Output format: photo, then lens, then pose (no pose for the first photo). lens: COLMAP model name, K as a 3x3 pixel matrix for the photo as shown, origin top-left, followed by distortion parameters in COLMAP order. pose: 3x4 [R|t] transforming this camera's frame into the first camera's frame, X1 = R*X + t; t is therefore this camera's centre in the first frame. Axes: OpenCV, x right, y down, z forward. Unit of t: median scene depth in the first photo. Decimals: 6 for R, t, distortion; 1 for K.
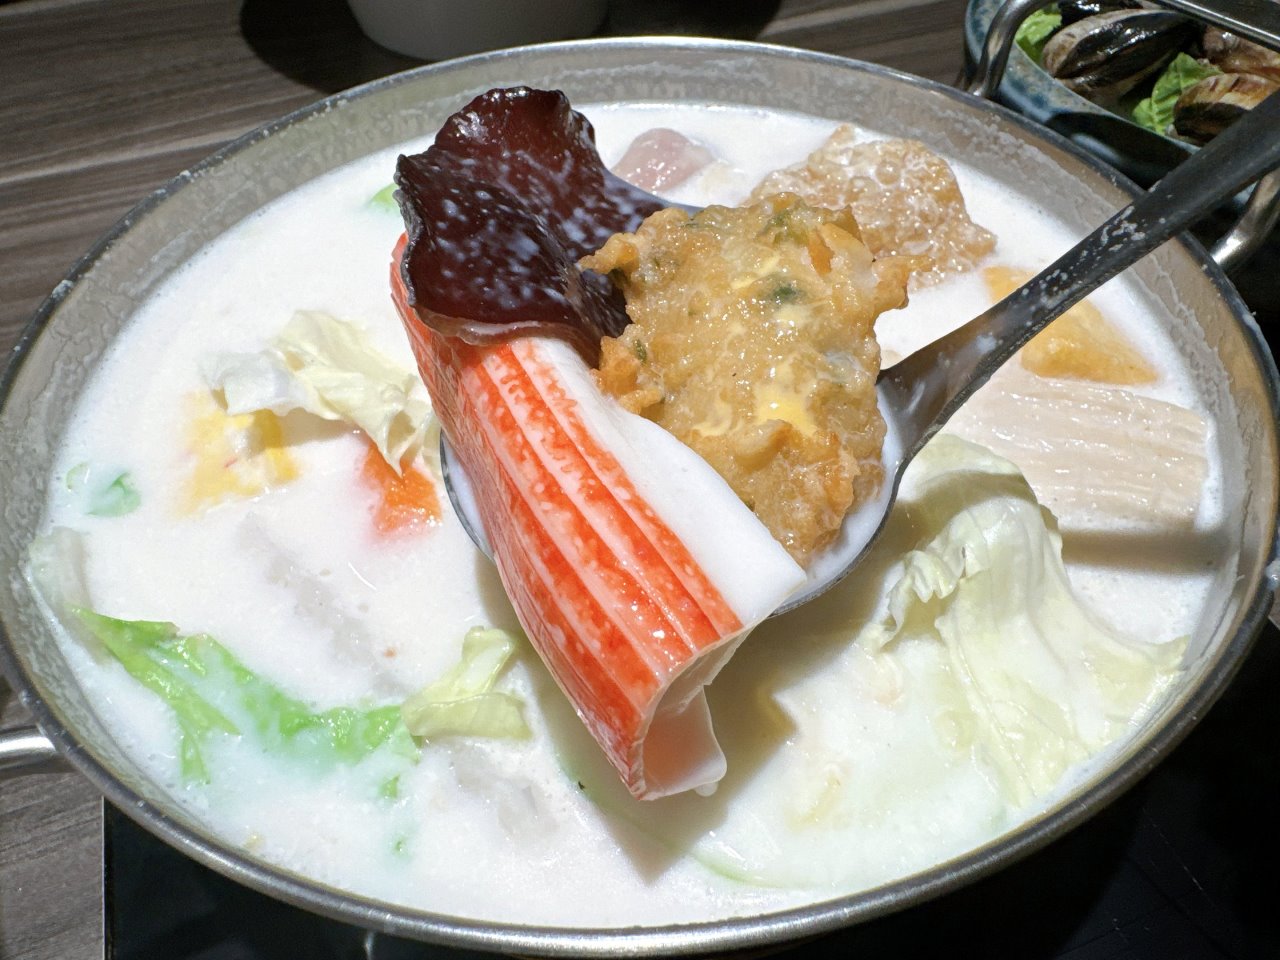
lens RADIAL K [[925.3, 0, 647.0], [0, 925.3, 477.5], [0, 0, 1]] dist [-0.009369, -0.003454]
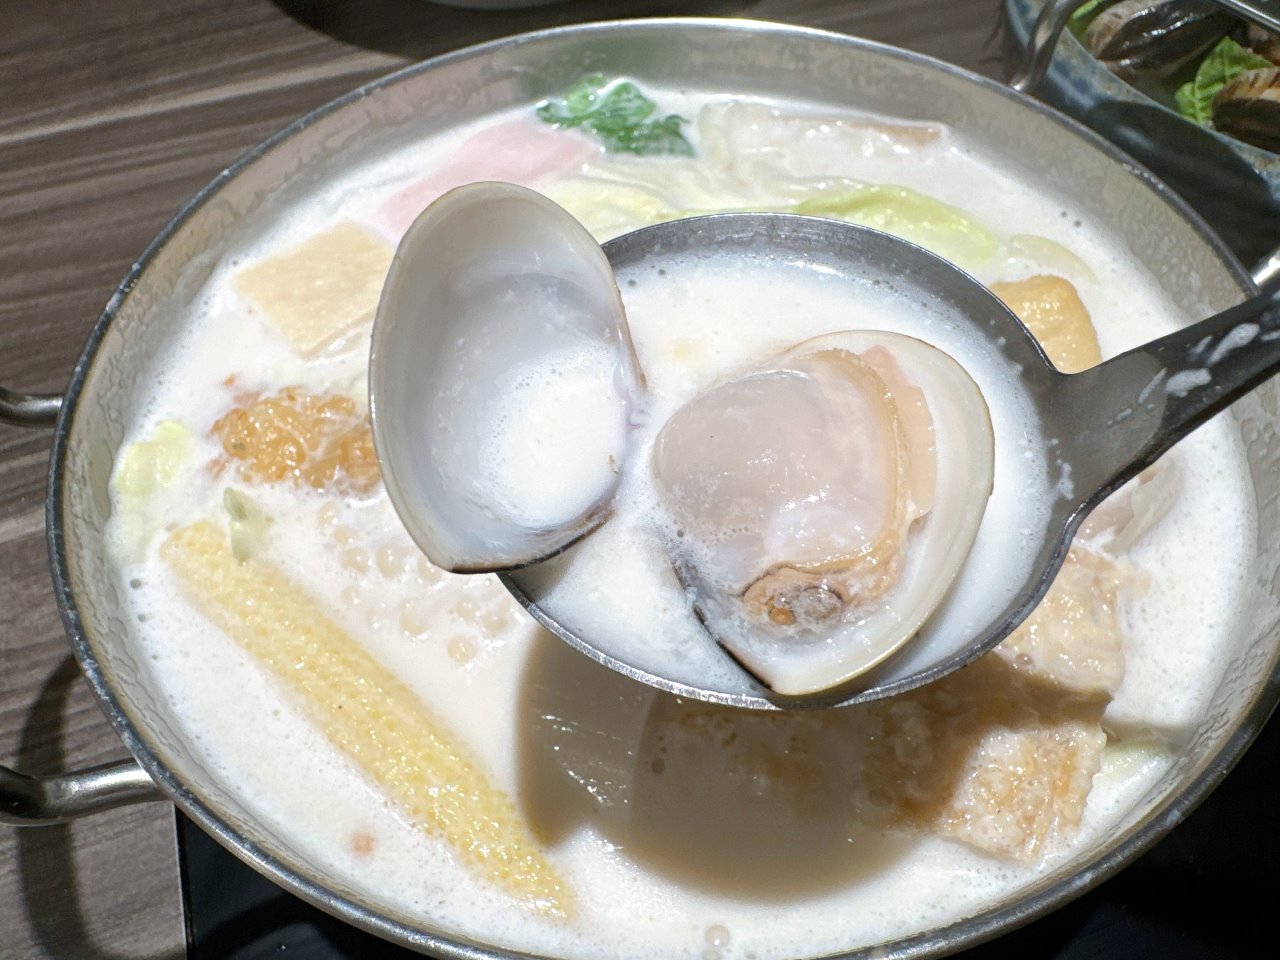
lens RADIAL K [[921.9, 0, 645.1], [0, 921.9, 482.4], [0, 0, 1]] dist [-0.009414, -0.013038]
pose [[0.999940, 0.009673, 0.005152, -0.043009], [-0.010137, 0.995011, 0.099246, -0.082554], [-0.004166, -0.099293, 0.995050, -0.012919]]
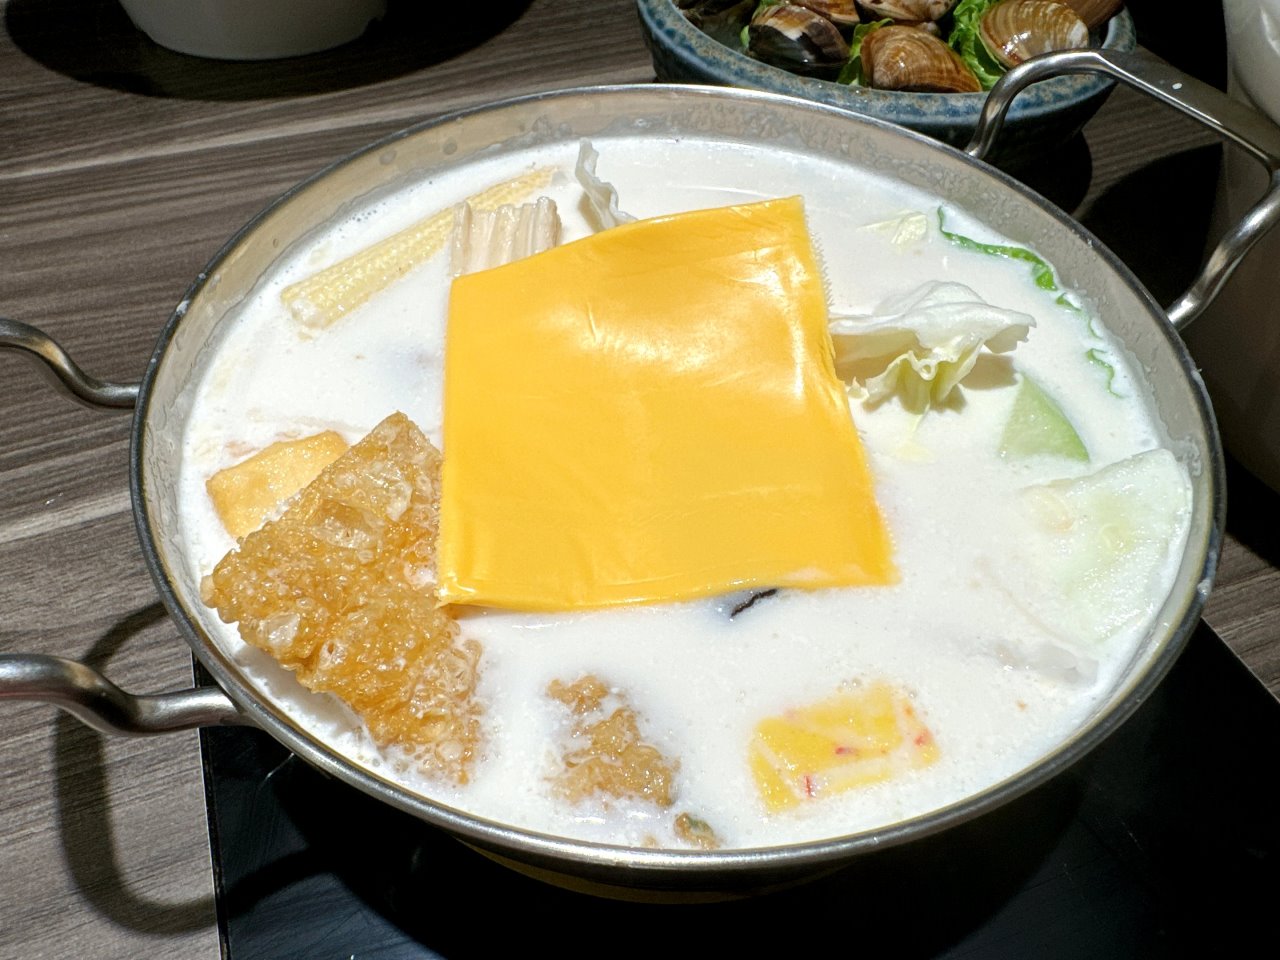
lens RADIAL K [[921.9, 0, 645.1], [0, 921.9, 482.4], [0, 0, 1]] dist [-0.009414, -0.013038]
pose [[0.998546, 0.031256, 0.043922, -0.078551], [-0.032710, 0.998927, 0.032778, -0.030783], [-0.042850, -0.034167, 0.998497, -0.118739]]
